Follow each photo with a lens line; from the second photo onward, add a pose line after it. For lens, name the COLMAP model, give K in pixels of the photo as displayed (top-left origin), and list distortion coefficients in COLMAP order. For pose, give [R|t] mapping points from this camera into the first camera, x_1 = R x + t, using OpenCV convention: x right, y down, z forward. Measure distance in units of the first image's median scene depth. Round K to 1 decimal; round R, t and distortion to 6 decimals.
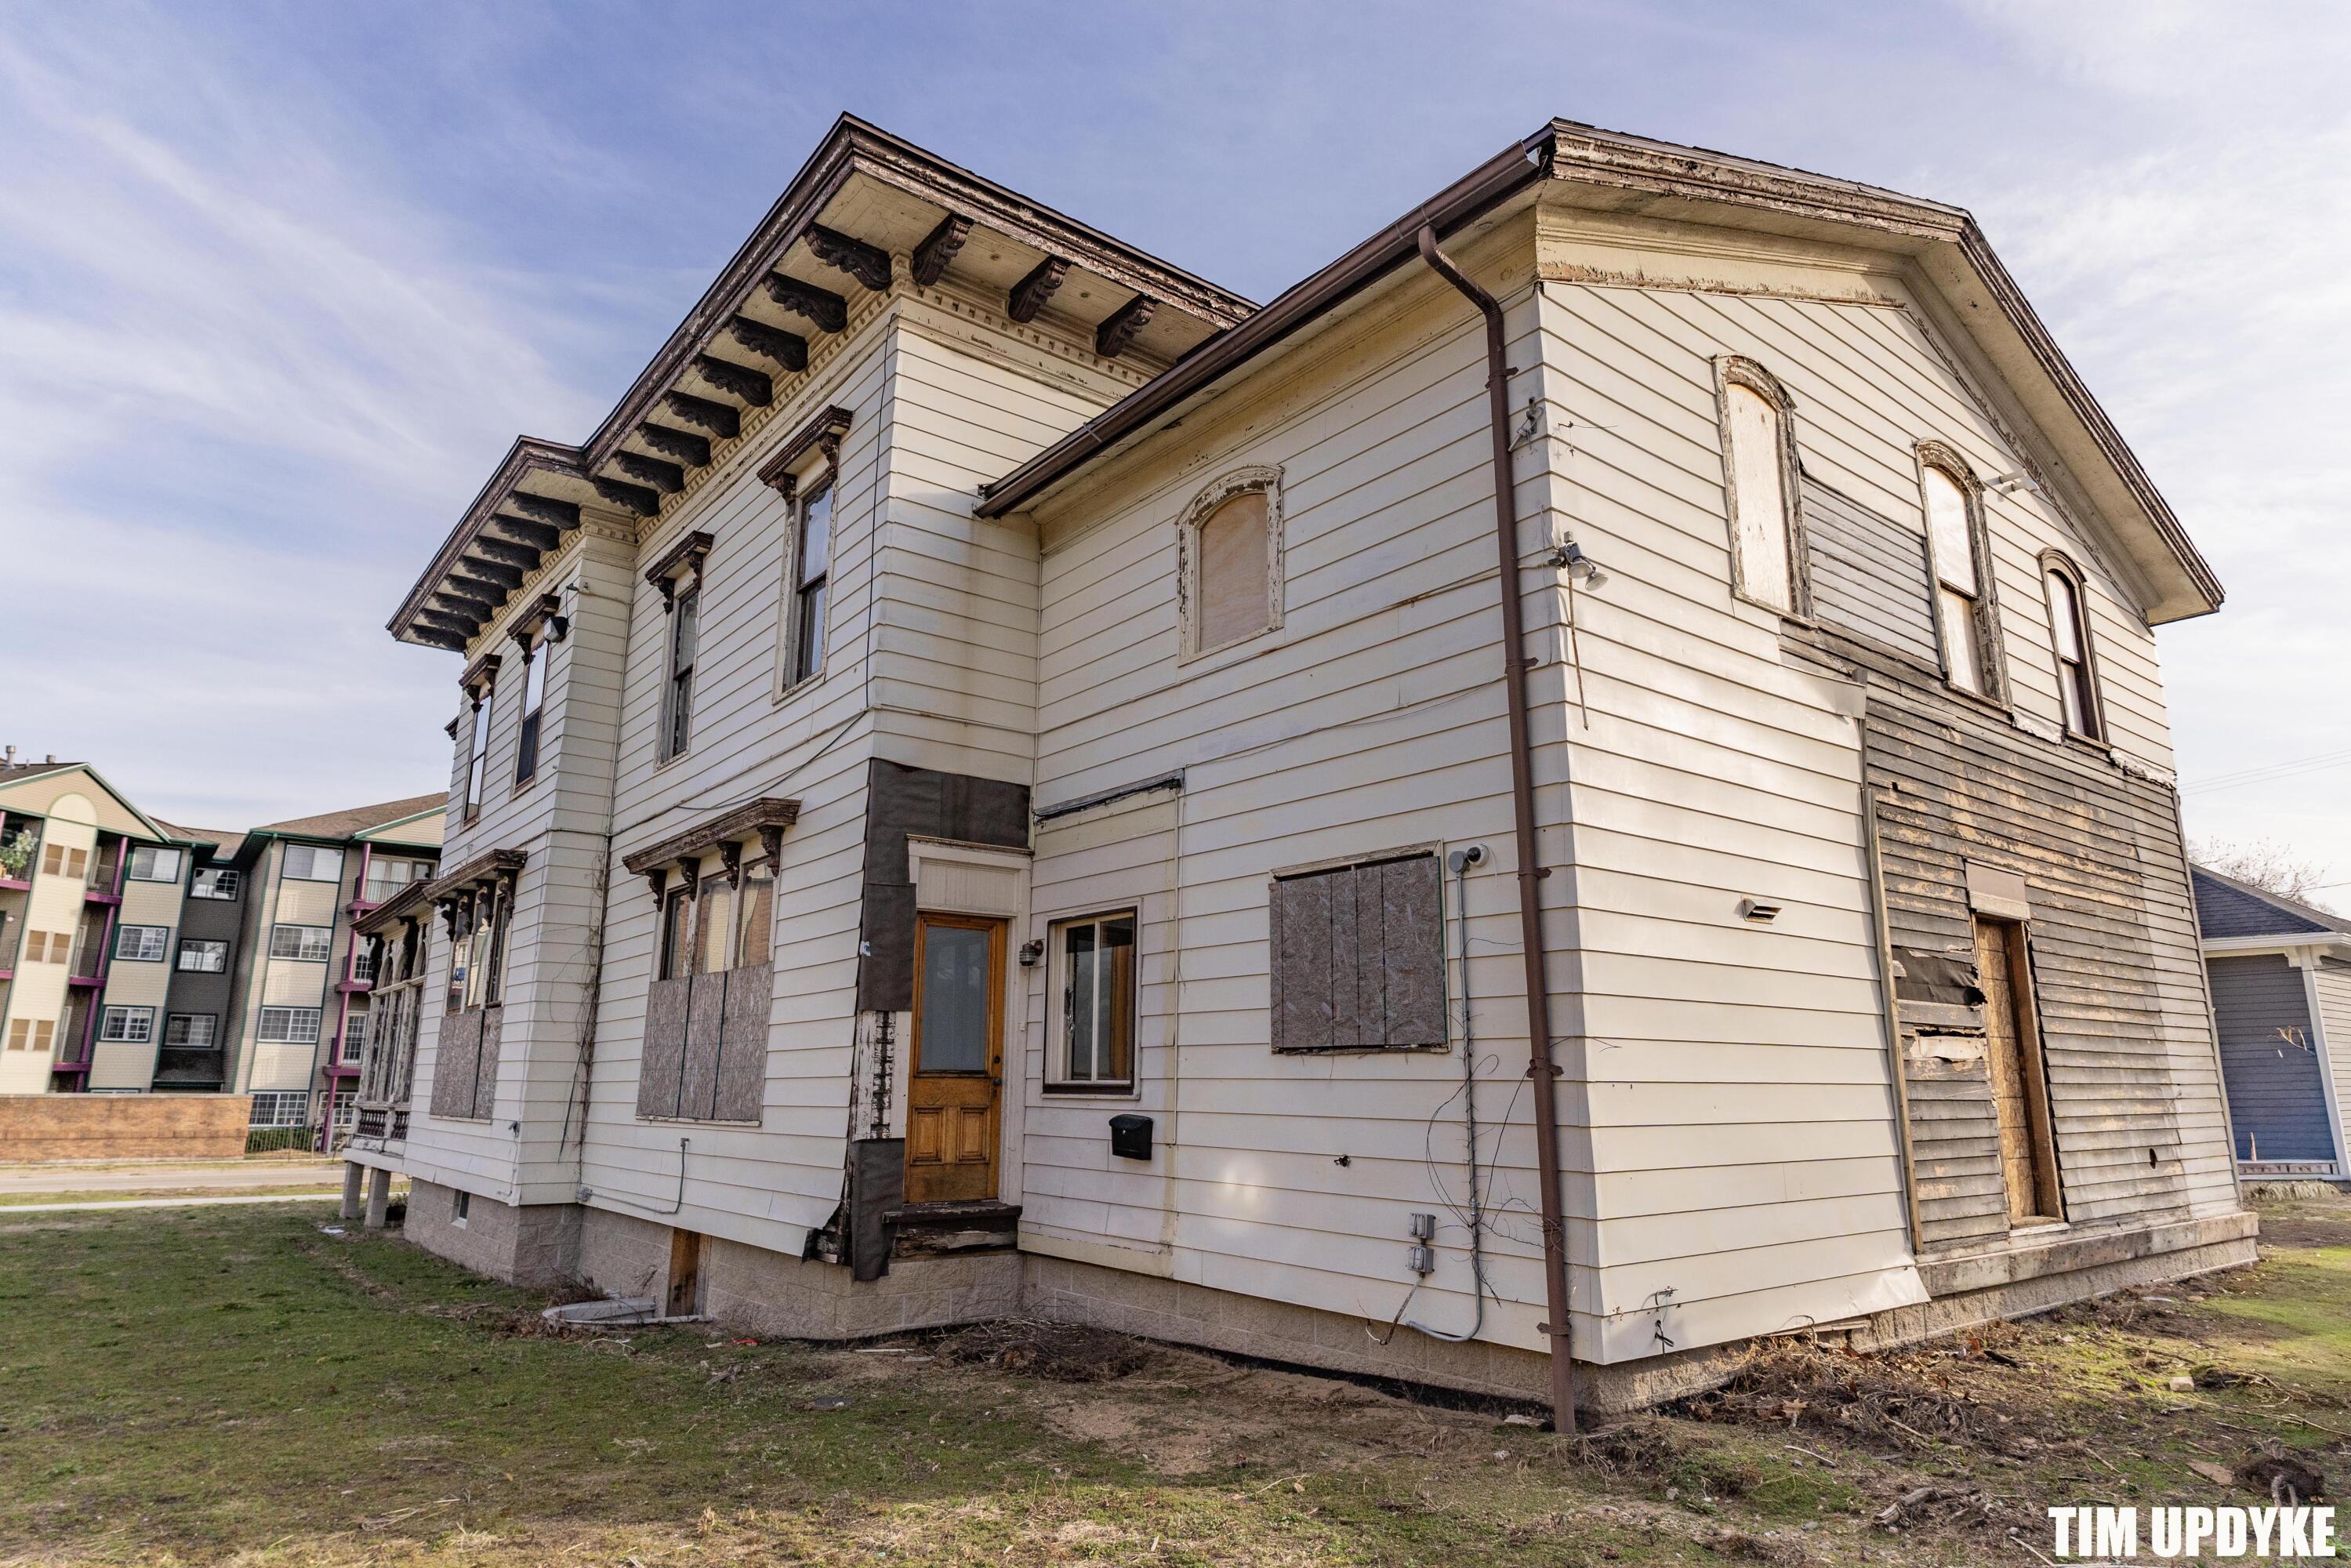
lens RADIAL K [[1363.3, 0, 1188.6], [0, 1363.3, 730.3], [0, 0, 1]] dist [-0.006784, -0.002893]
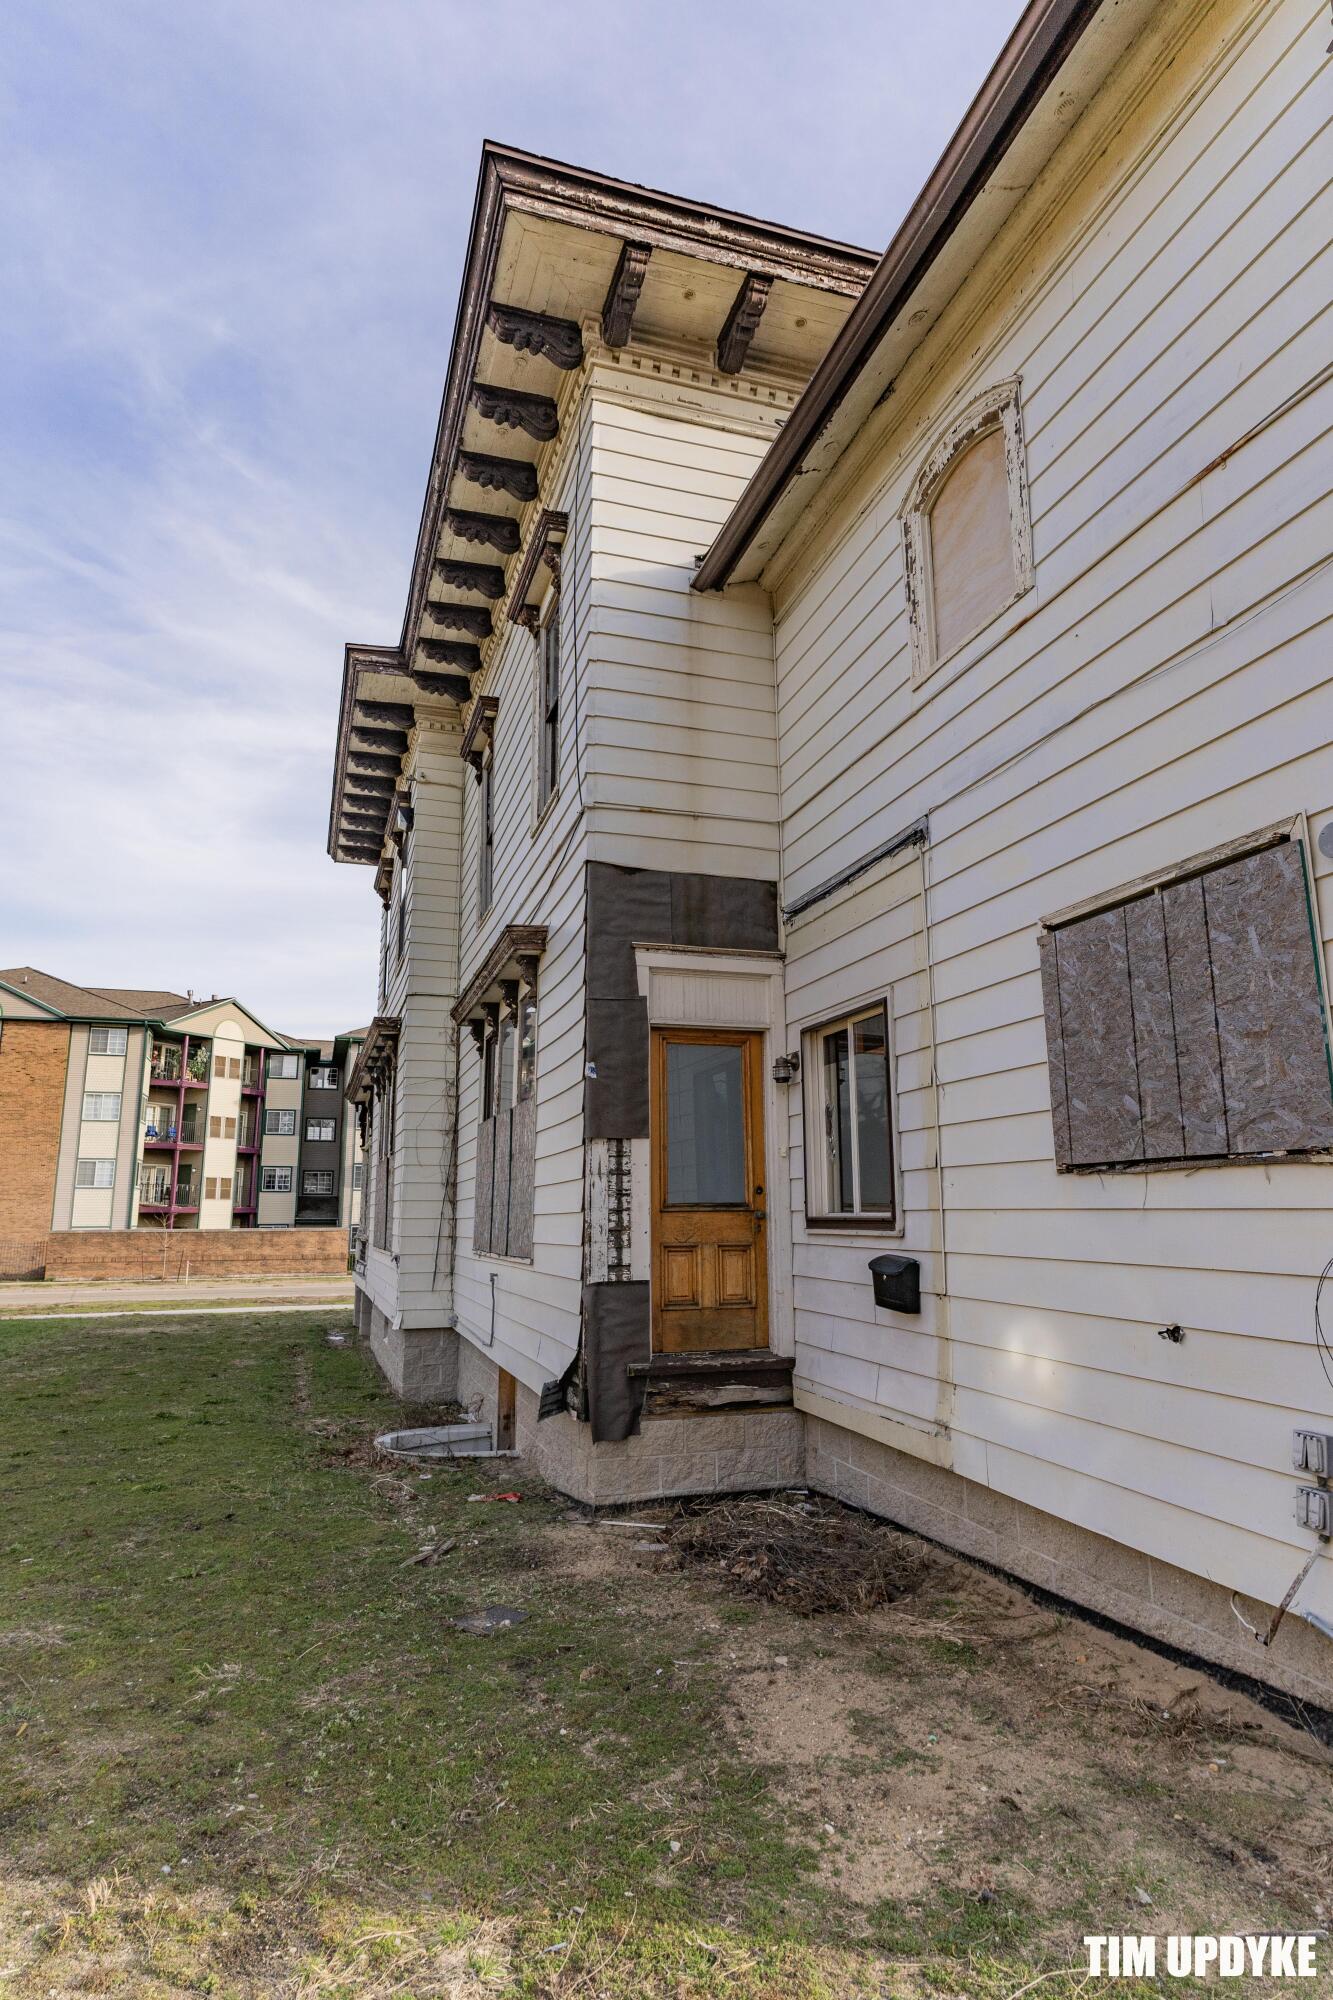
lens RADIAL K [[1091.1, 0, 685.2], [0, 1091.1, 985.0], [0, 0, 1]] dist [-0.005428, 0.003447]
pose [[0.937911, -0.082315, -0.336968, 0.068535], [0.098682, 0.994614, 0.031703, 0.091066], [0.332543, -0.062987, 0.940982, 0.363023]]
